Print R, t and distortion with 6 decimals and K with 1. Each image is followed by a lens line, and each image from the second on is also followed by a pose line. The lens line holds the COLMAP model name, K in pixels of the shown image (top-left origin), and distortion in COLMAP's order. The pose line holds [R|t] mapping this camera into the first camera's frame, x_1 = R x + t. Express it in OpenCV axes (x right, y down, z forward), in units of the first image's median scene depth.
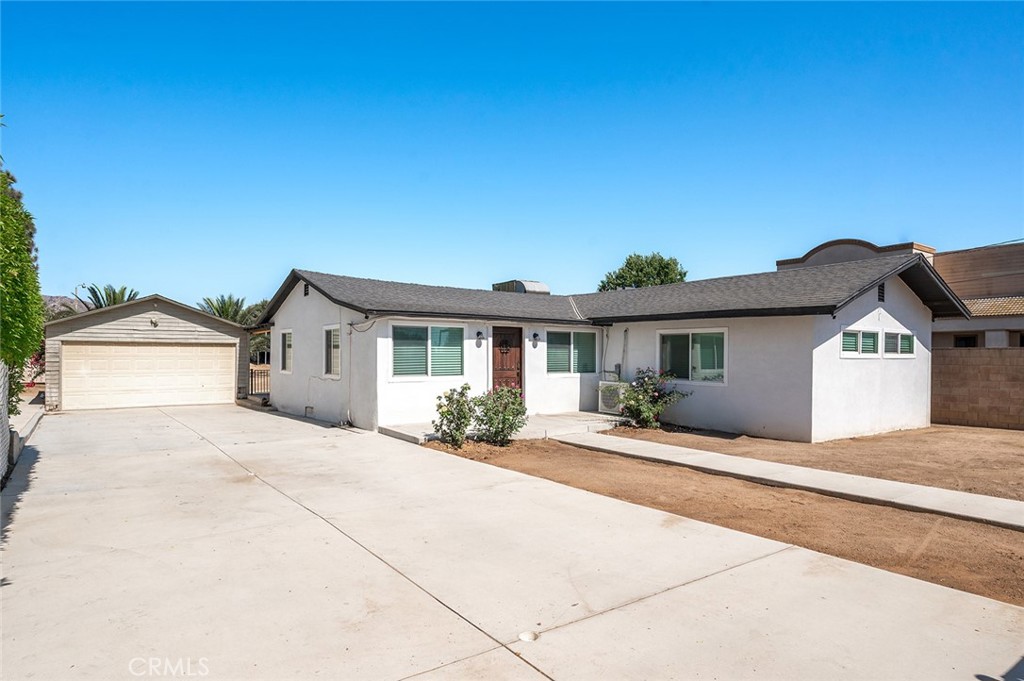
lens RADIAL K [[579.2, 0, 512.5], [0, 579.2, 358.3], [0, 0, 1]] dist [-0.007207, 0.001414]
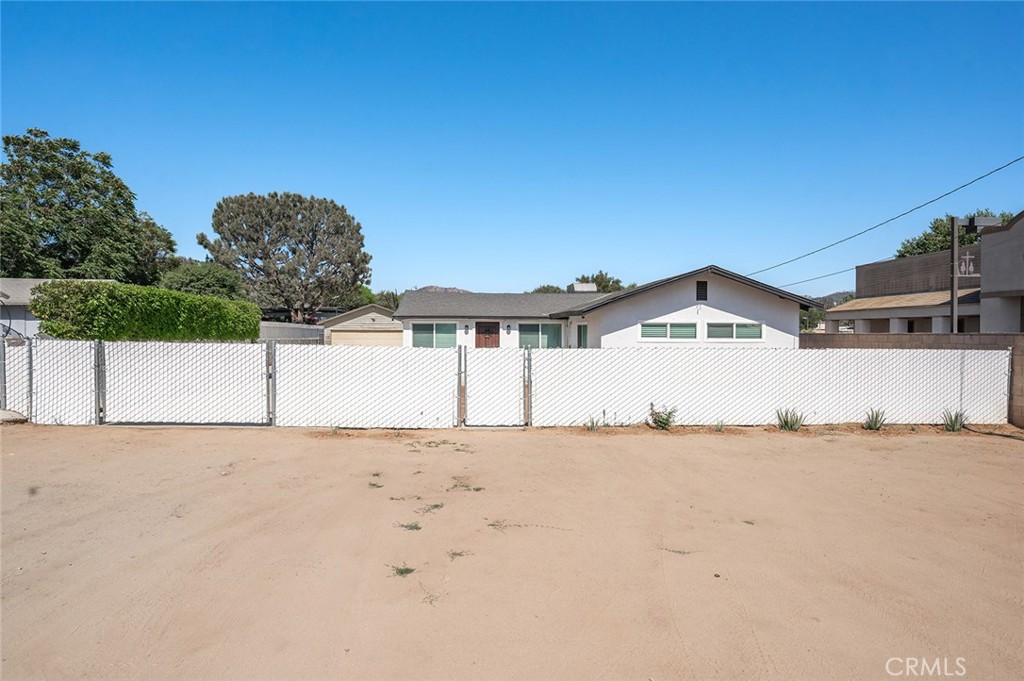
lens RADIAL K [[579.2, 0, 516.5], [0, 579.2, 338.4], [0, 0, 1]] dist [-0.007207, 0.001414]
pose [[0.848326, 0.002601, -0.529469, 0.967282], [-0.001622, 0.999996, 0.002313, -0.010773], [0.529472, -0.001103, 0.848326, -0.379275]]
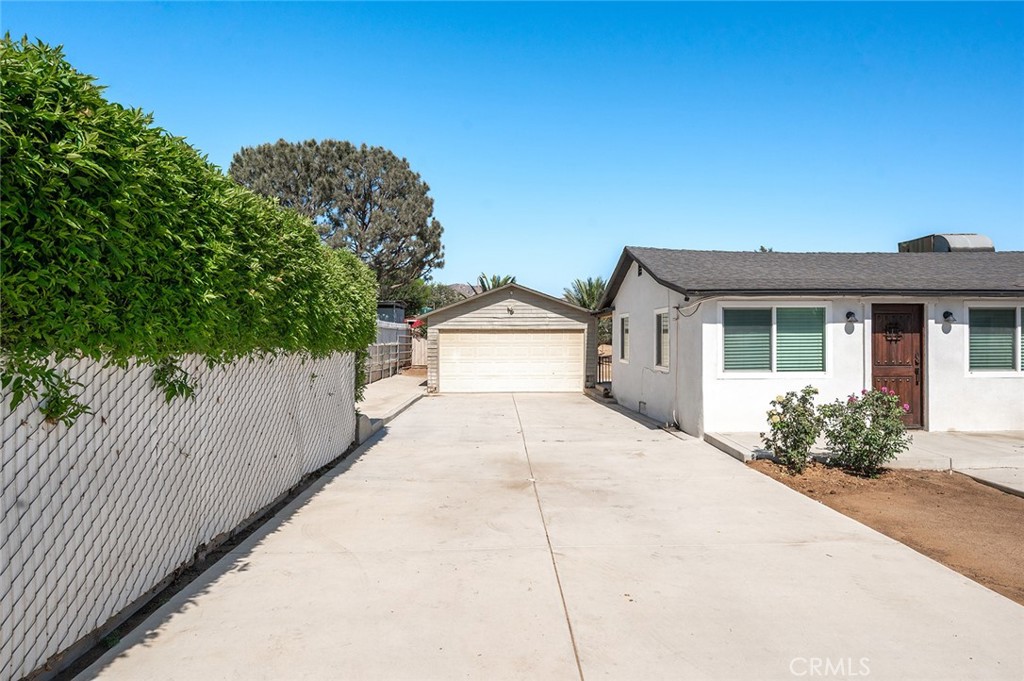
lens RADIAL K [[653.3, 0, 512.5], [0, 653.3, 332.8], [0, 0, 1]] dist [-0.001352, -0.003592]
pose [[0.816441, -0.009096, -0.577358, 0.068868], [0.002368, 0.999920, -0.012404, -0.010485], [0.577425, 0.008759, 0.816397, 0.083527]]
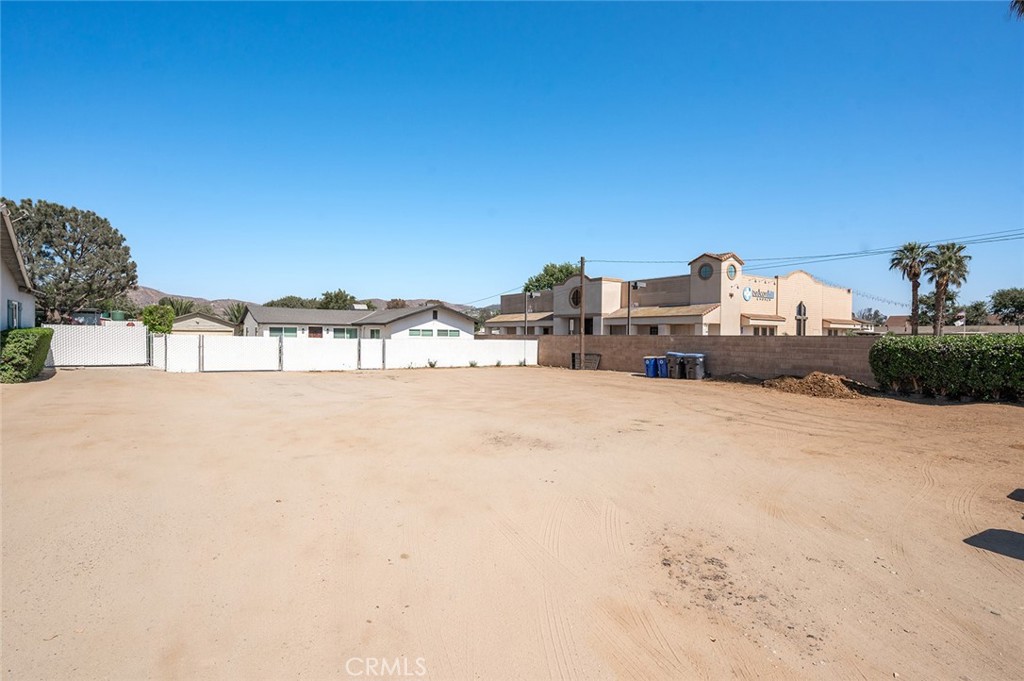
lens RADIAL K [[502.6, 0, 516.0], [0, 502.6, 339.6], [0, 0, 1]] dist [0.000114, -0.000803]
pose [[0.999968, 0.005132, -0.006065, 1.054215], [-0.005121, 0.999985, 0.001925, 0.001509], [0.006075, -0.001894, 0.999980, -1.593661]]
